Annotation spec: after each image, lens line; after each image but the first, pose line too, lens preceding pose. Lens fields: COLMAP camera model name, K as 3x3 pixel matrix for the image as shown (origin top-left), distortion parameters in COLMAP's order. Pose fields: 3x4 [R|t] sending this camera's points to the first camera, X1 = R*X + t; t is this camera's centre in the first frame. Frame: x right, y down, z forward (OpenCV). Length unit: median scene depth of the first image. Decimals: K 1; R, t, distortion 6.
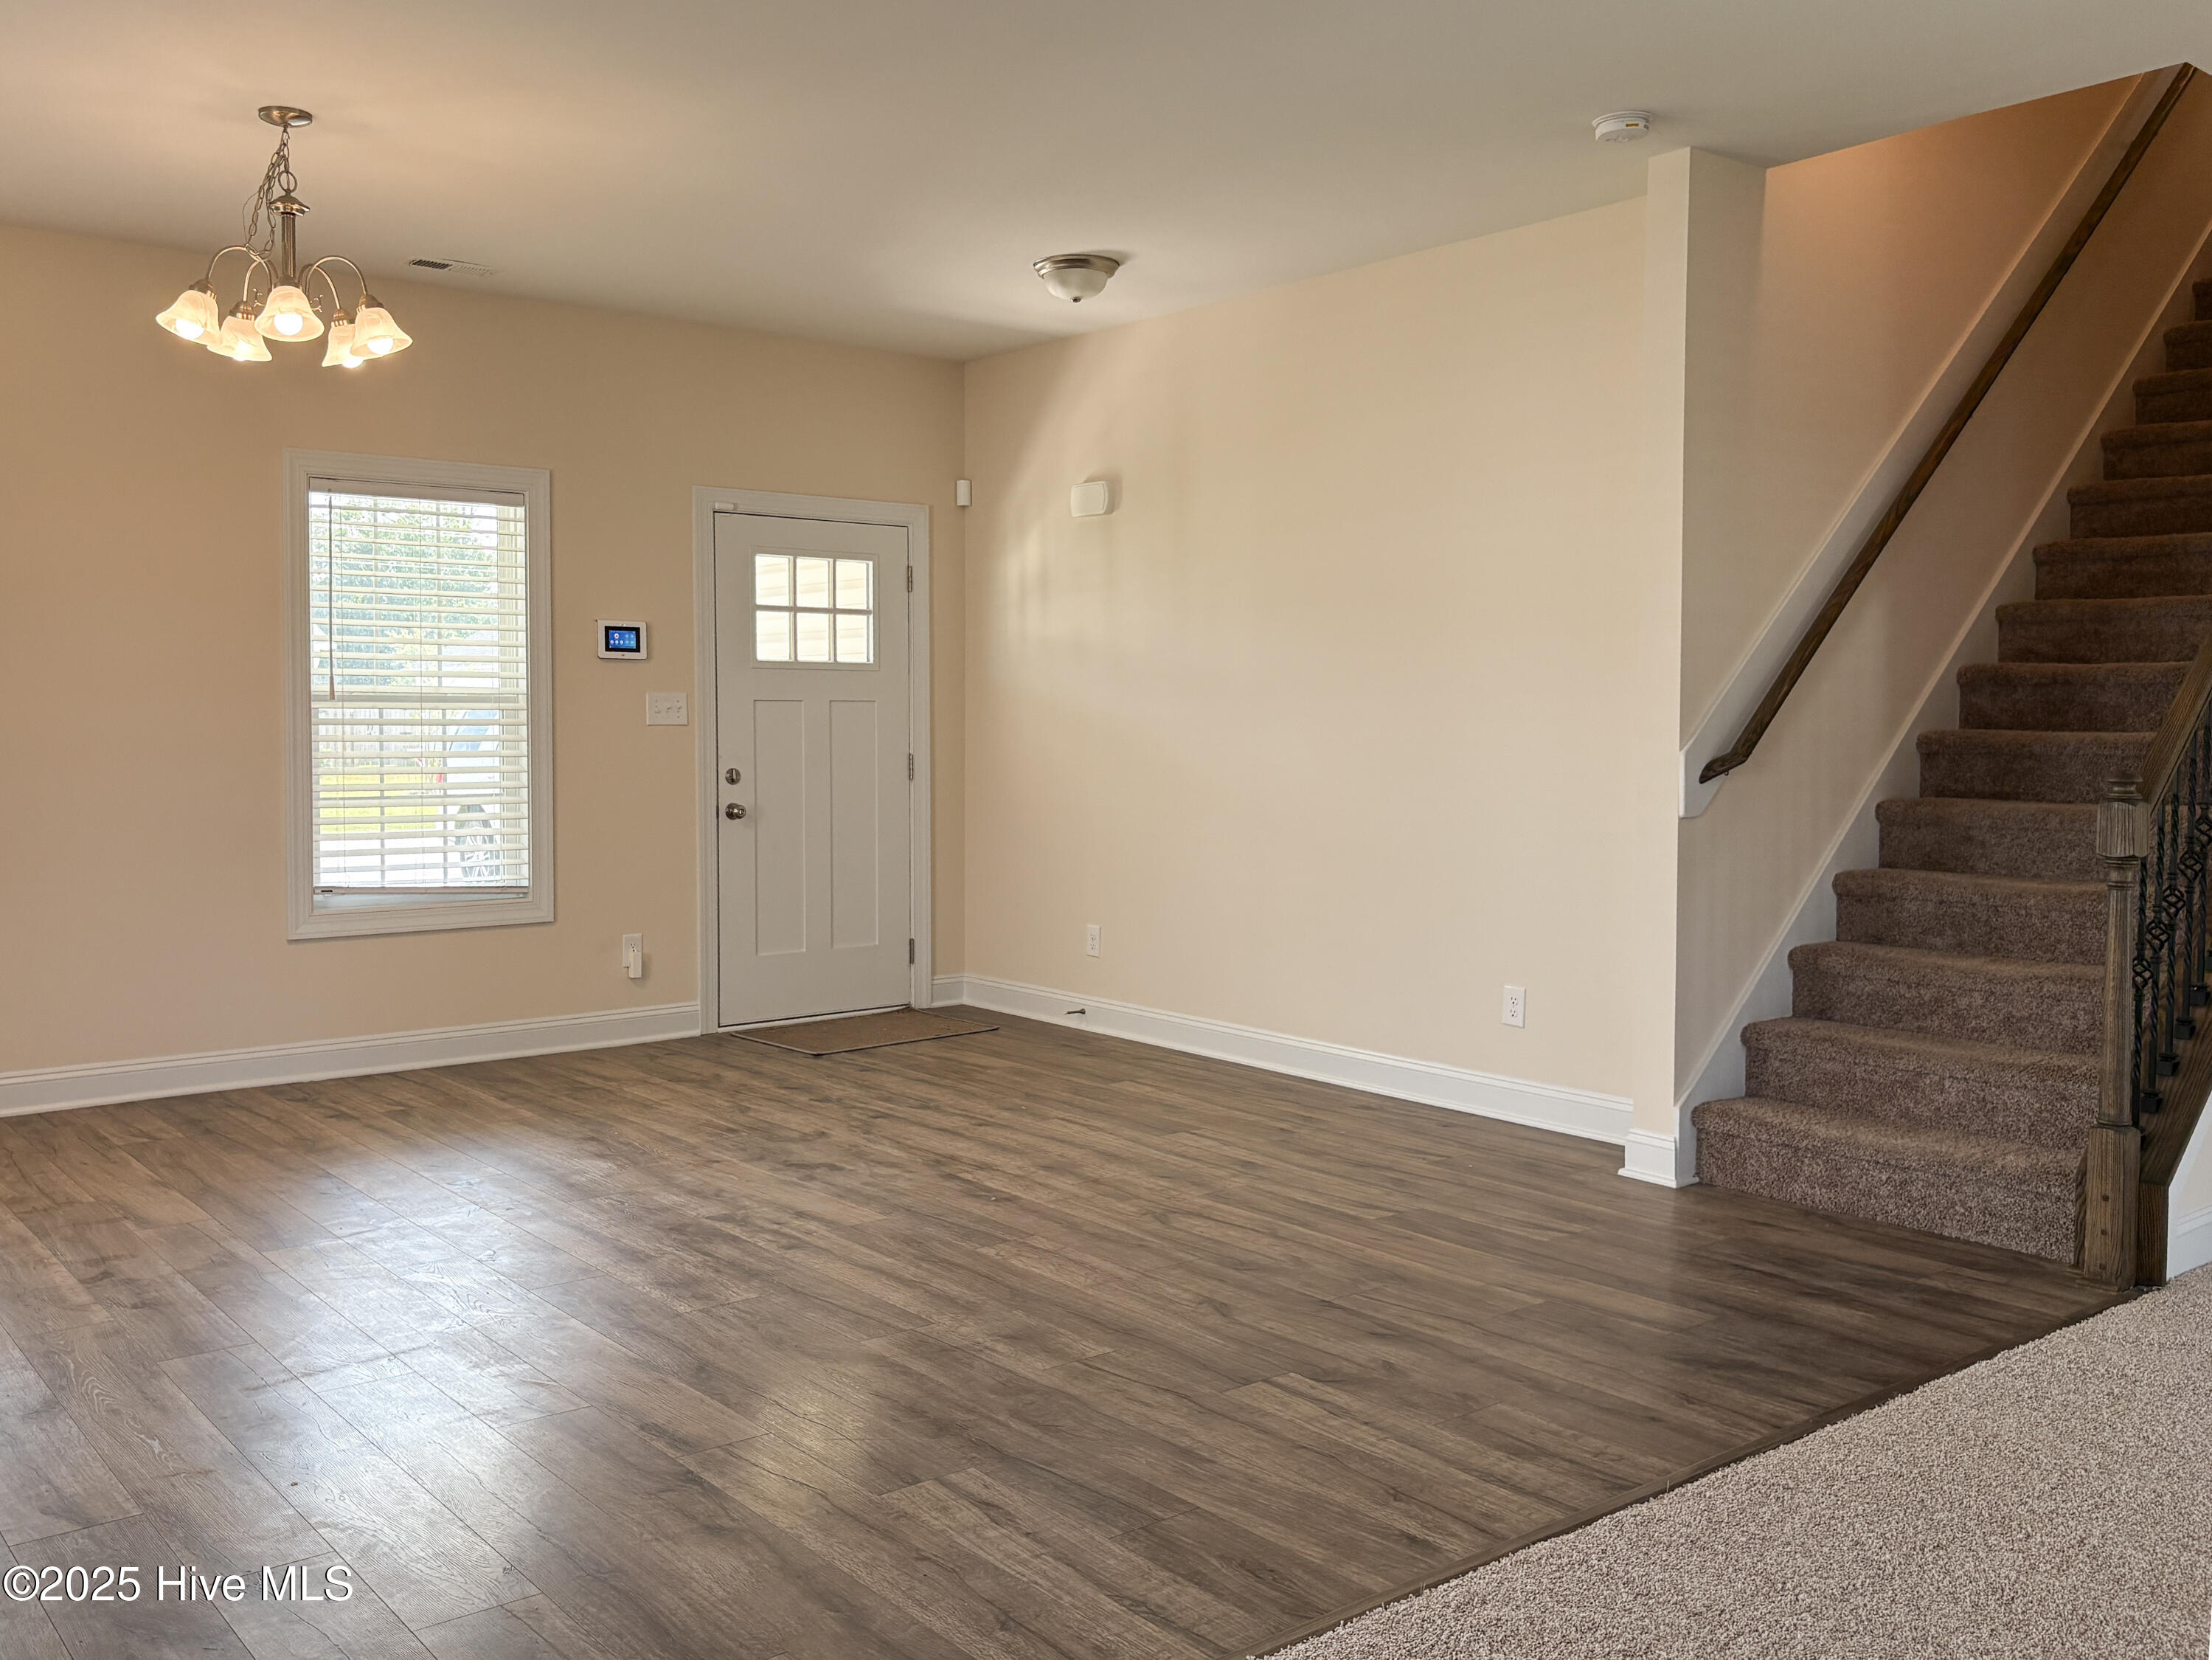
lens RADIAL K [[1879.7, 0, 1023.7], [0, 1879.7, 797.8], [0, 0, 1]] dist [0.108824, -0.242819]
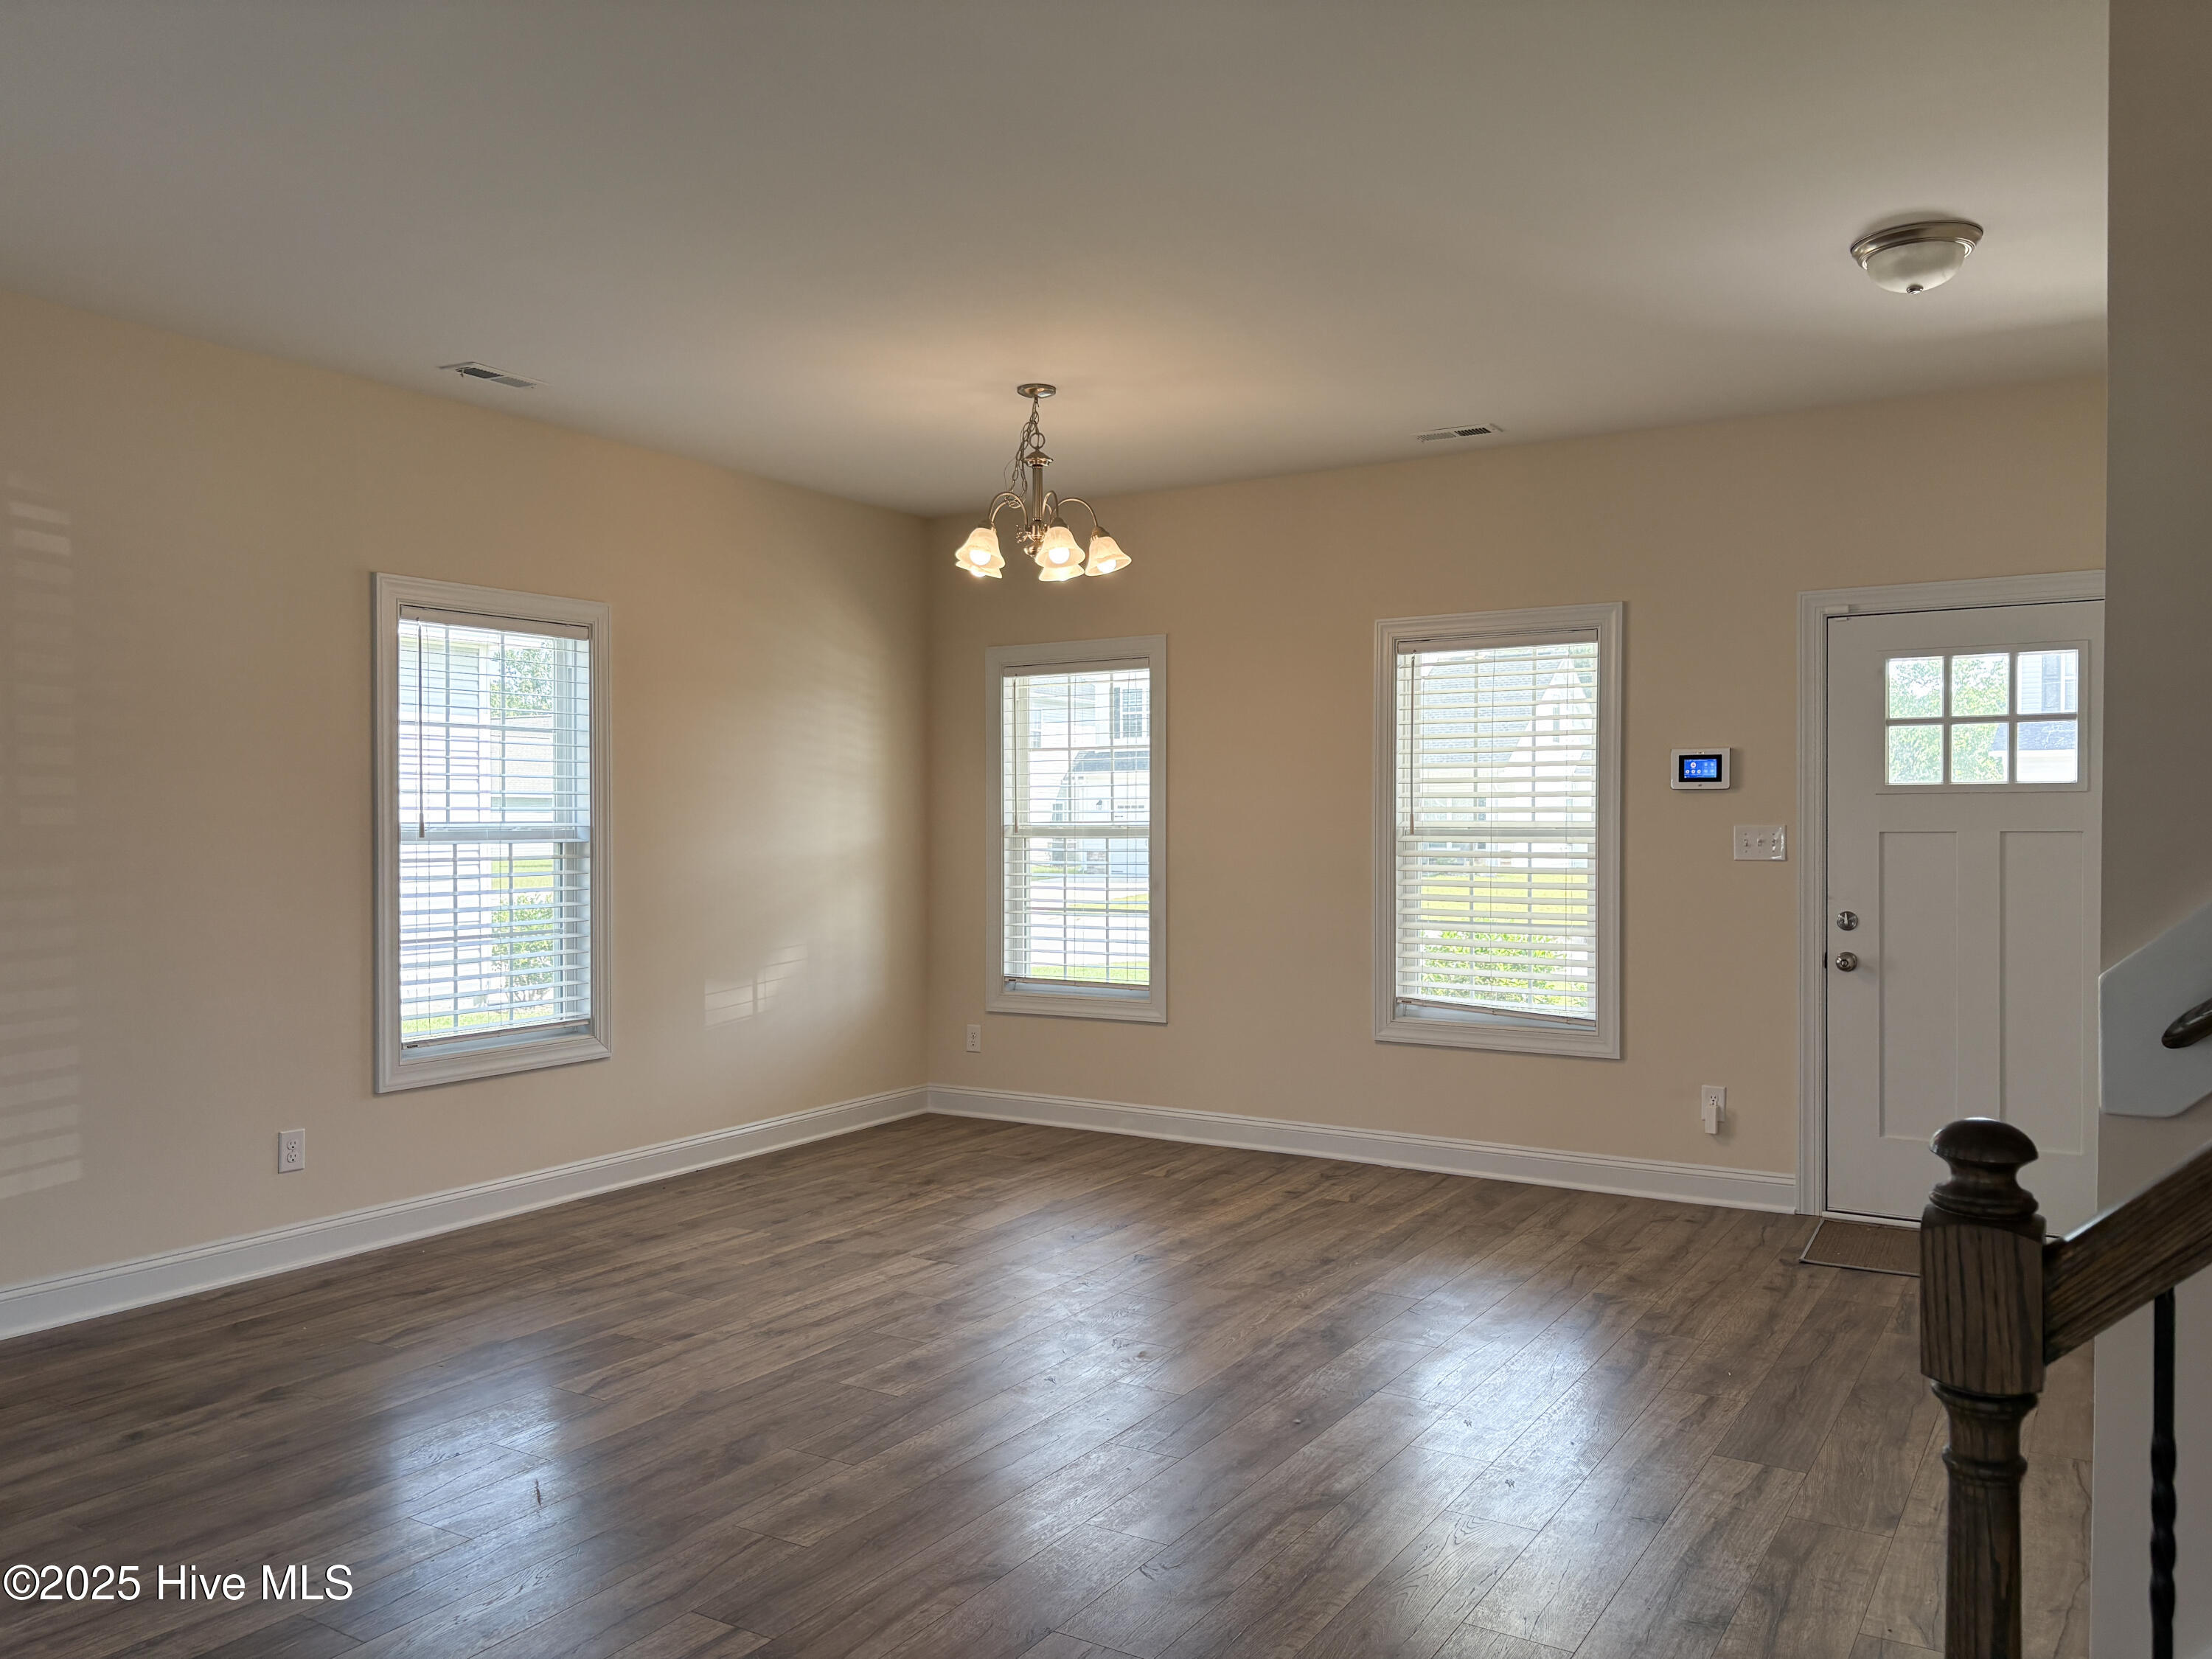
lens RADIAL K [[1684.1, 0, 1145.4], [0, 1684.1, 846.4], [0, 0, 1]] dist [0.078030, -0.085073]
pose [[0.358177, 0.012471, -0.933570, 0.523096], [-0.038910, 0.999241, -0.001580, -0.036562], [0.932842, 0.036891, 0.358391, 0.489001]]
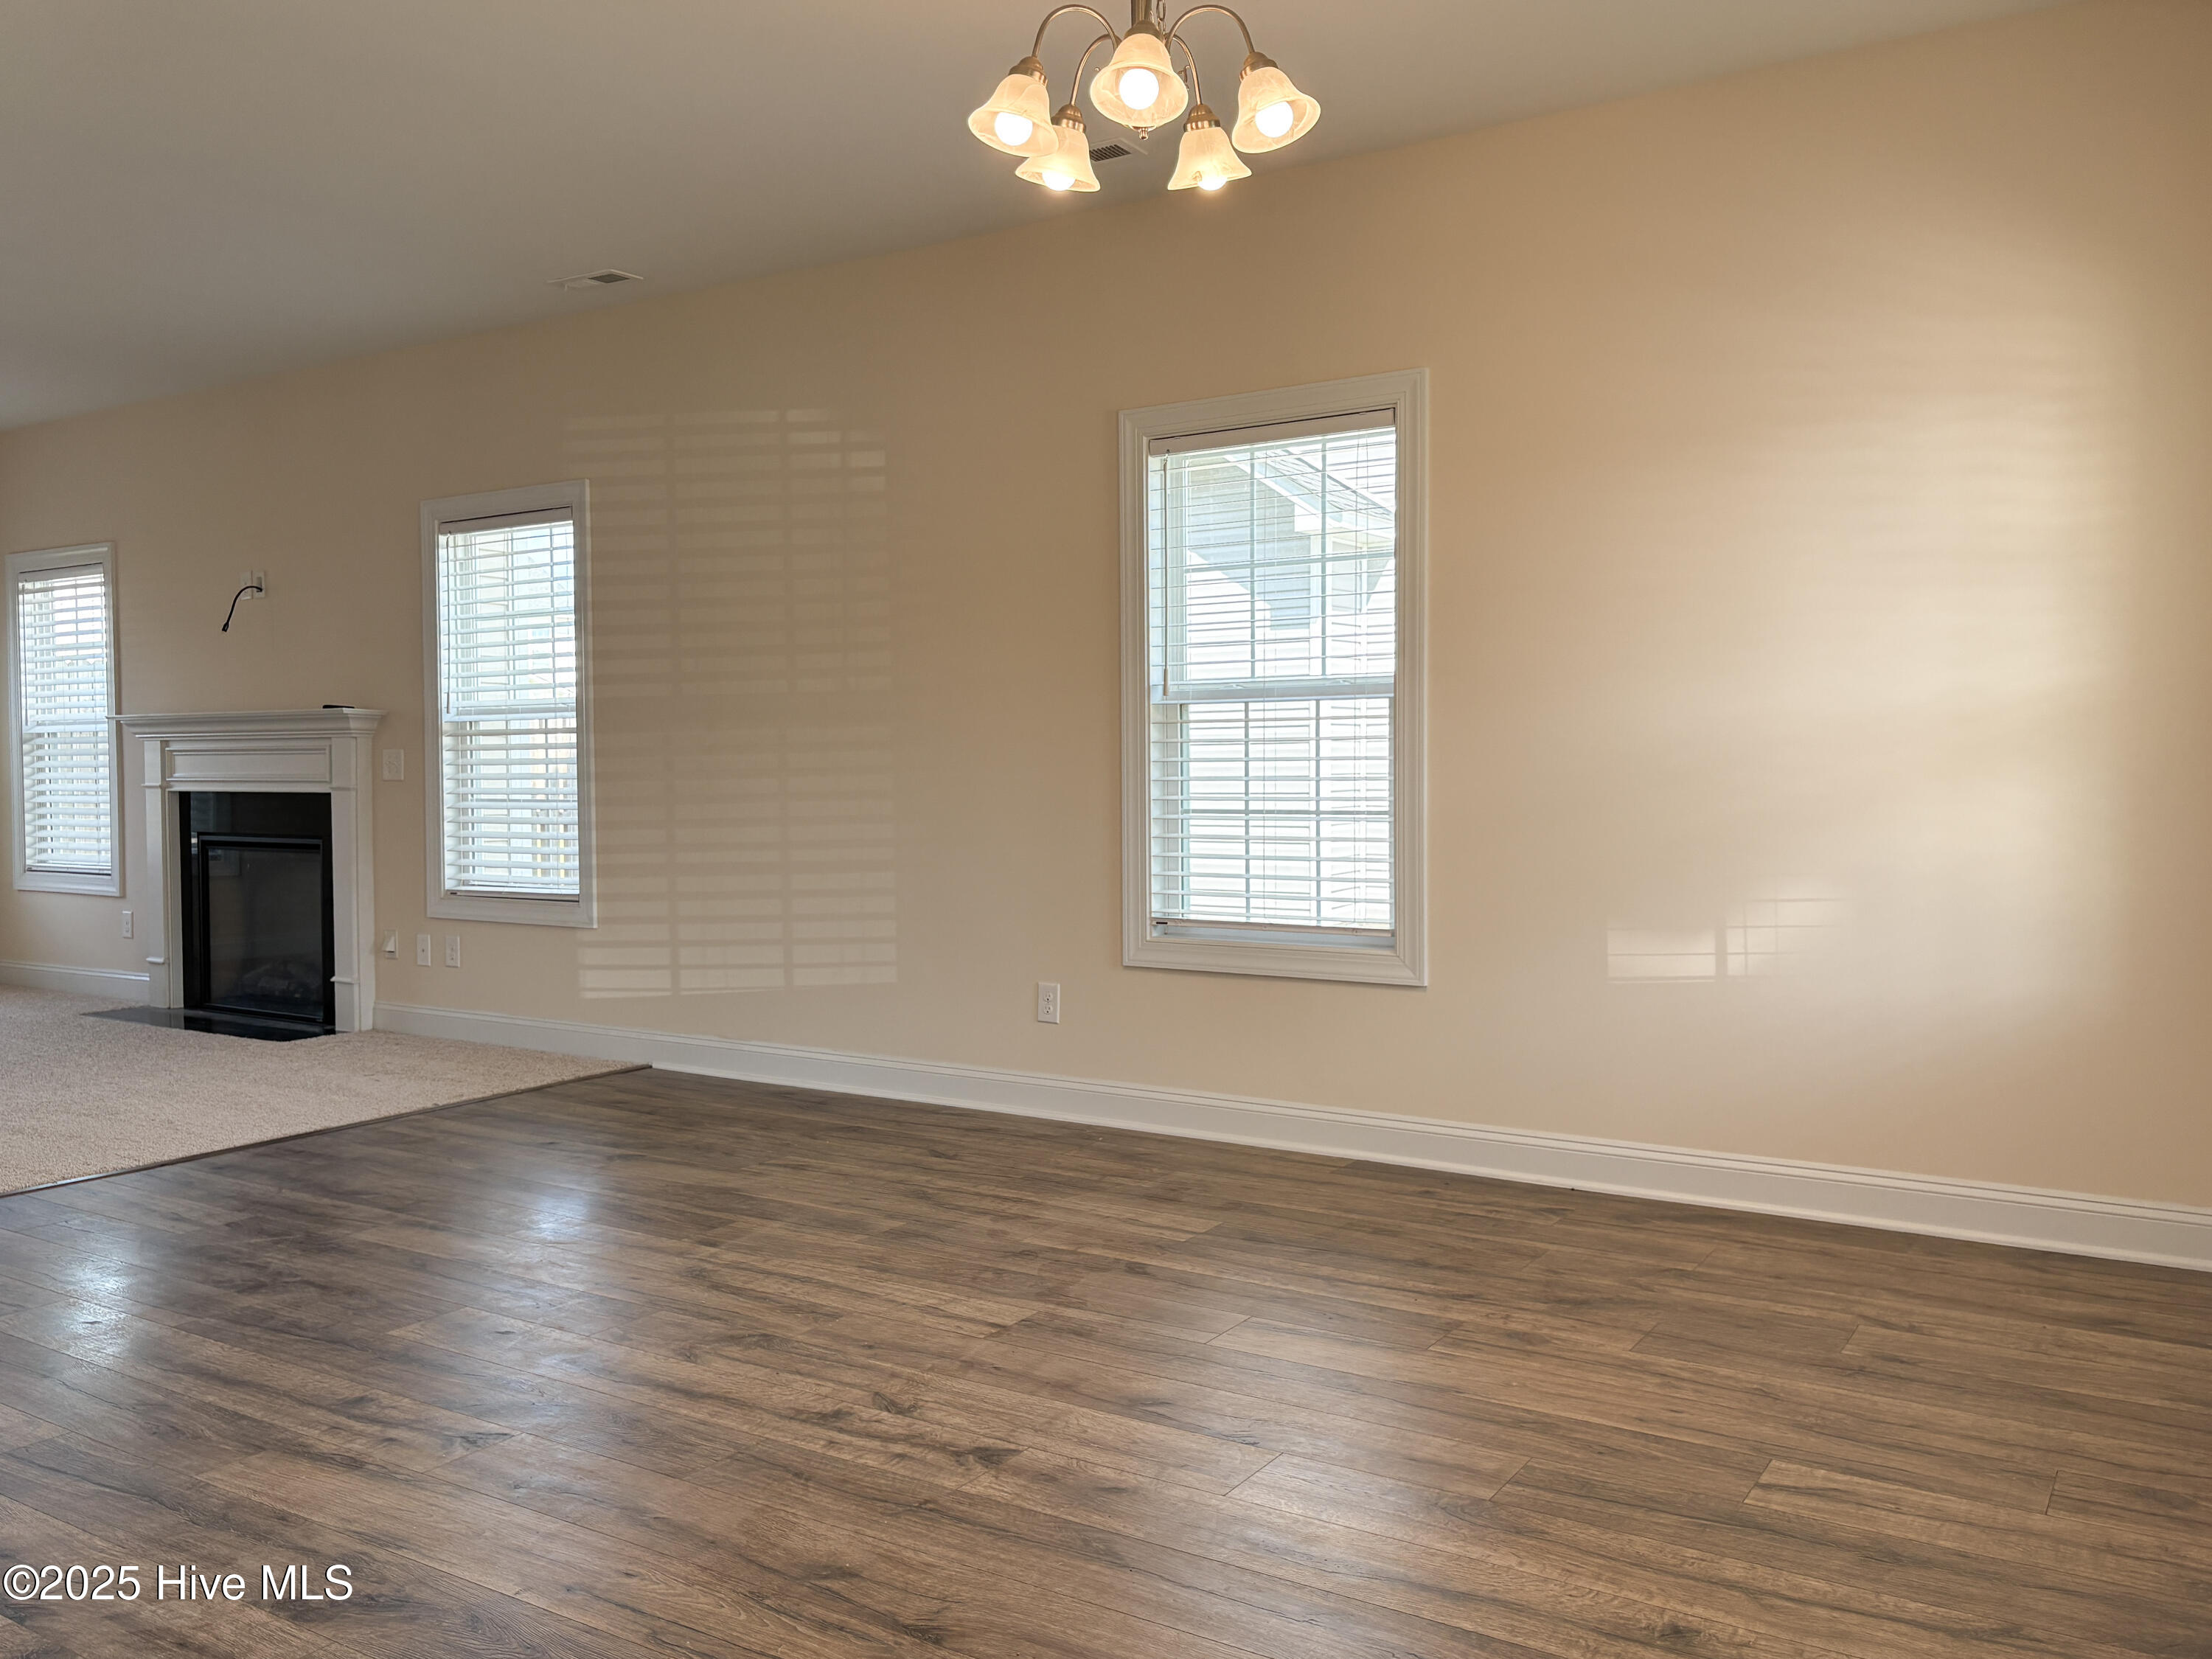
lens RADIAL K [[1718.5, 0, 1115.4], [0, 1718.5, 820.2], [0, 0, 1]] dist [0.035781, -0.004655]
pose [[-0.939898, 0.016653, -0.341049, -0.116872], [-0.009235, 0.997205, 0.074144, -0.029074], [0.341330, 0.072837, -0.937117, 1.186297]]
